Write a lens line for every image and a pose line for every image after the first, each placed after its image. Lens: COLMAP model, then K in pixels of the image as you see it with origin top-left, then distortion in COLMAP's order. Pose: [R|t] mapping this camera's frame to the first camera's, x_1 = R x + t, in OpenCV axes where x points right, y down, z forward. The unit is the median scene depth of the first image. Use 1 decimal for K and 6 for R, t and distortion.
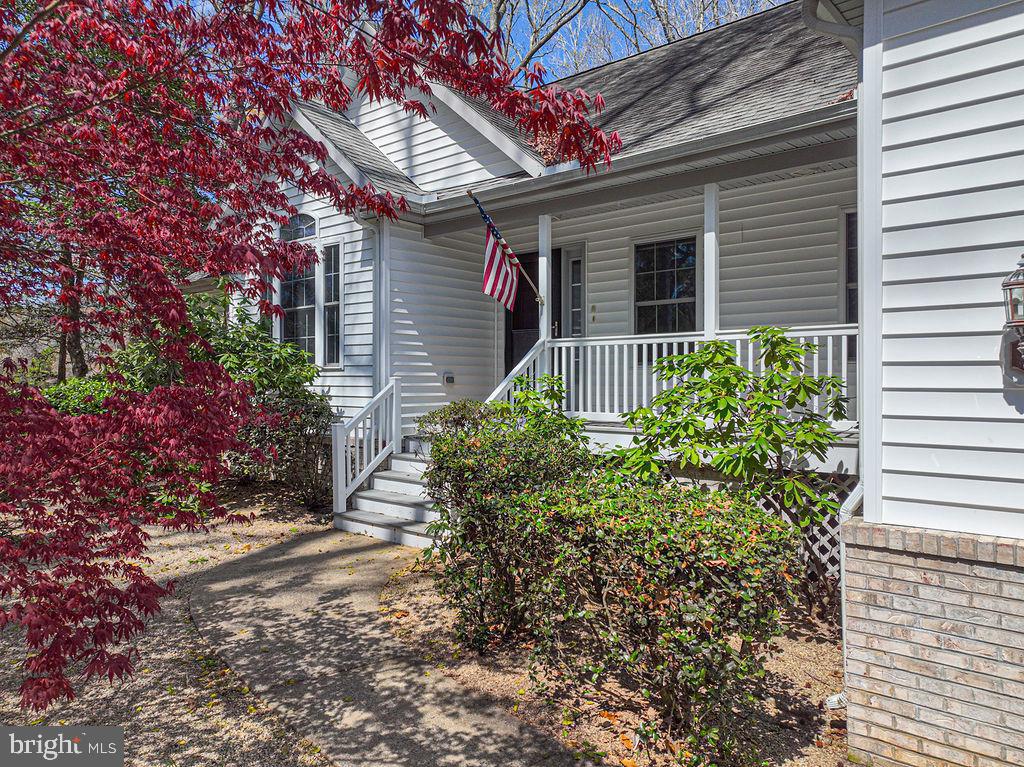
lens RADIAL K [[728.1, 0, 516.6], [0, 728.1, 376.7], [0, 0, 1]] dist [-0.004006, 0.019266]
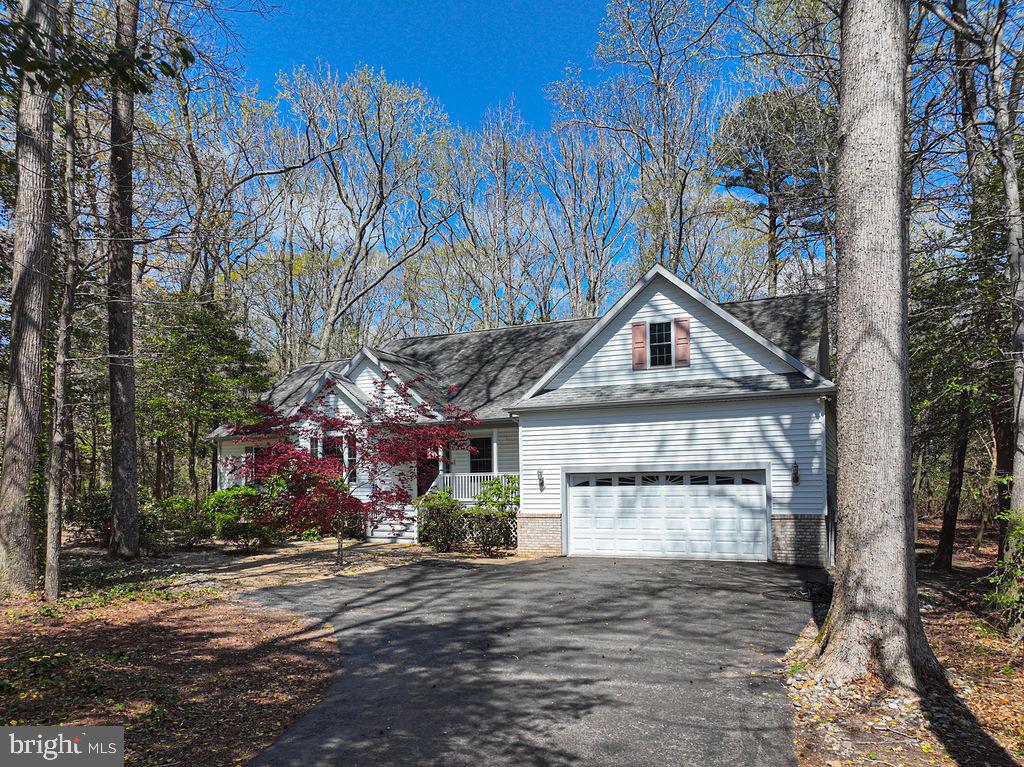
lens RADIAL K [[731.3, 0, 528.9], [0, 731.3, 464.1], [0, 0, 1]] dist [0.004940, 0.002109]
pose [[0.958765, 0.004466, 0.284164, -0.394877], [0.002563, 0.999700, -0.024359, -0.017123], [-0.284188, 0.024083, 0.958466, -1.656811]]
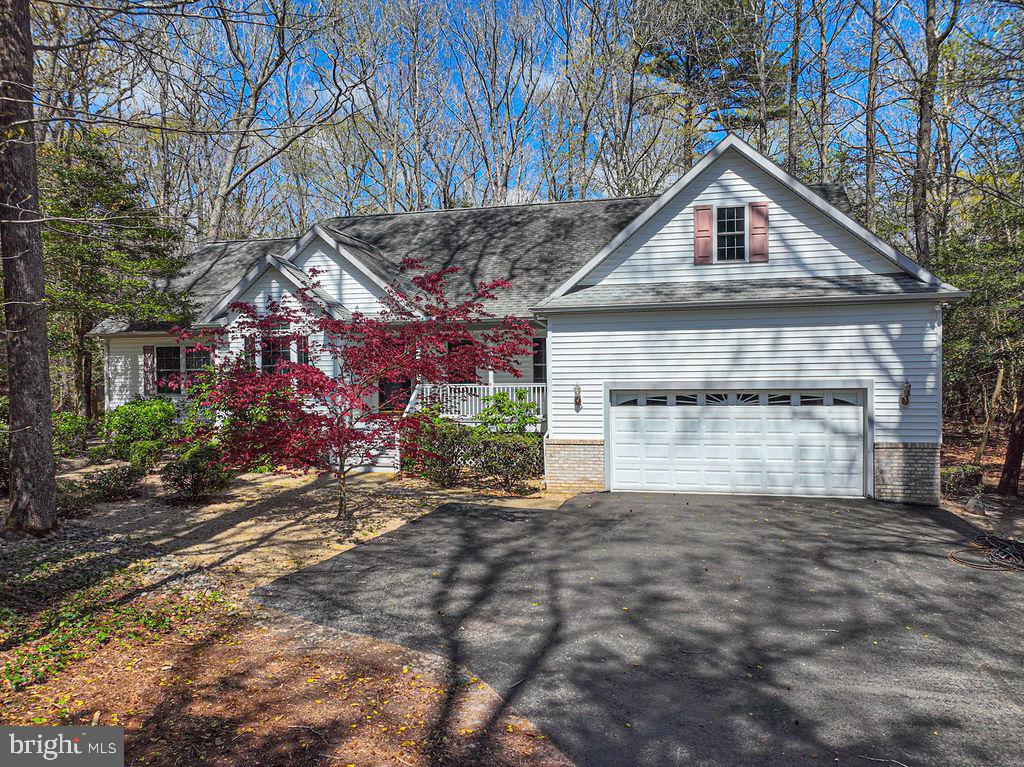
lens RADIAL K [[719.7, 0, 516.2], [0, 719.7, 384.0], [0, 0, 1]] dist [-0.004595, 0.021400]
pose [[0.891395, -0.010046, 0.453115, -0.645081], [0.001363, 0.999809, 0.019486, -0.086655], [-0.453225, -0.016752, 0.891239, -1.080678]]
